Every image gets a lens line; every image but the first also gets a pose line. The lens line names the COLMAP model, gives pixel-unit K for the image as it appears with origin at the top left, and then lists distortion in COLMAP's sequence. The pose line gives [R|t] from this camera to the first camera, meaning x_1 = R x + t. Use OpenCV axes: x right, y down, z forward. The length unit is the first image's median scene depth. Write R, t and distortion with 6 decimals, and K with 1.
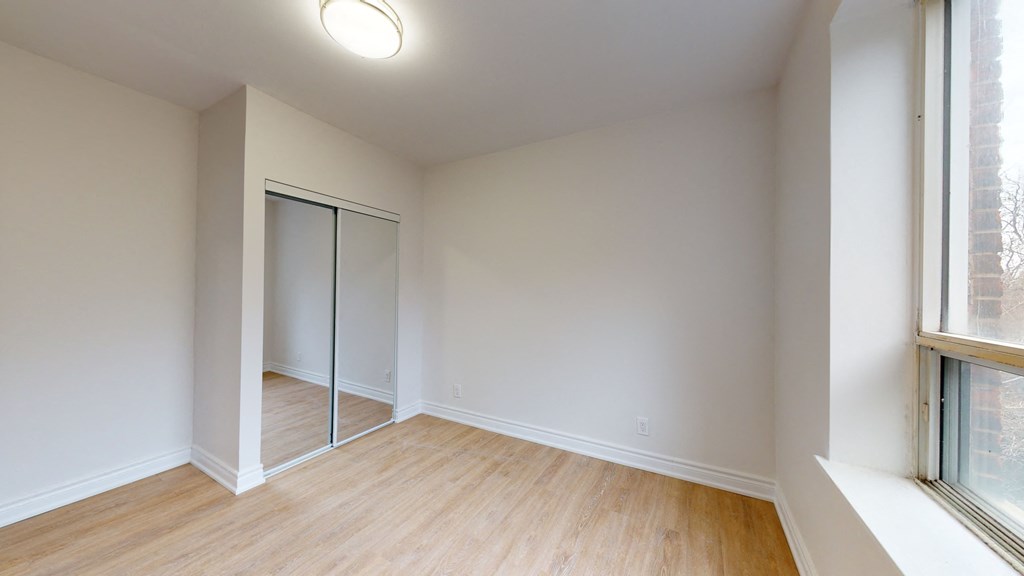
lens RADIAL K [[322.3, 0, 513.4], [0, 322.3, 289.2], [0, 0, 1]] dist [-0.001345, 0.000201]
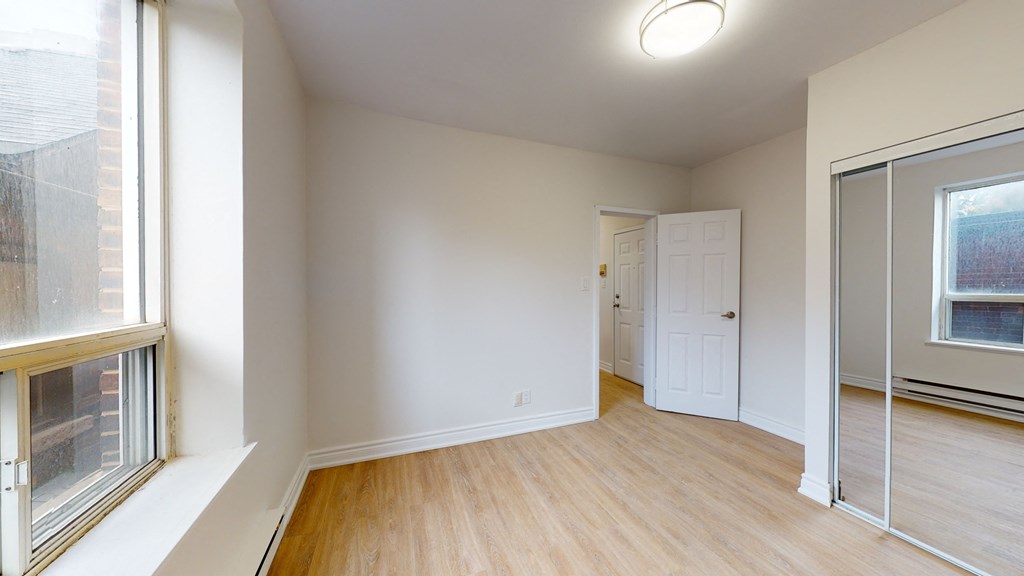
lens RADIAL K [[322.3, 0, 512.3], [0, 322.3, 289.3], [0, 0, 1]] dist [-0.001345, 0.000201]
pose [[-0.640614, -0.003333, -0.767856, 0.565931], [-0.000932, 0.999993, -0.003563, 0.009051], [0.767863, -0.001567, -0.640613, 1.098583]]
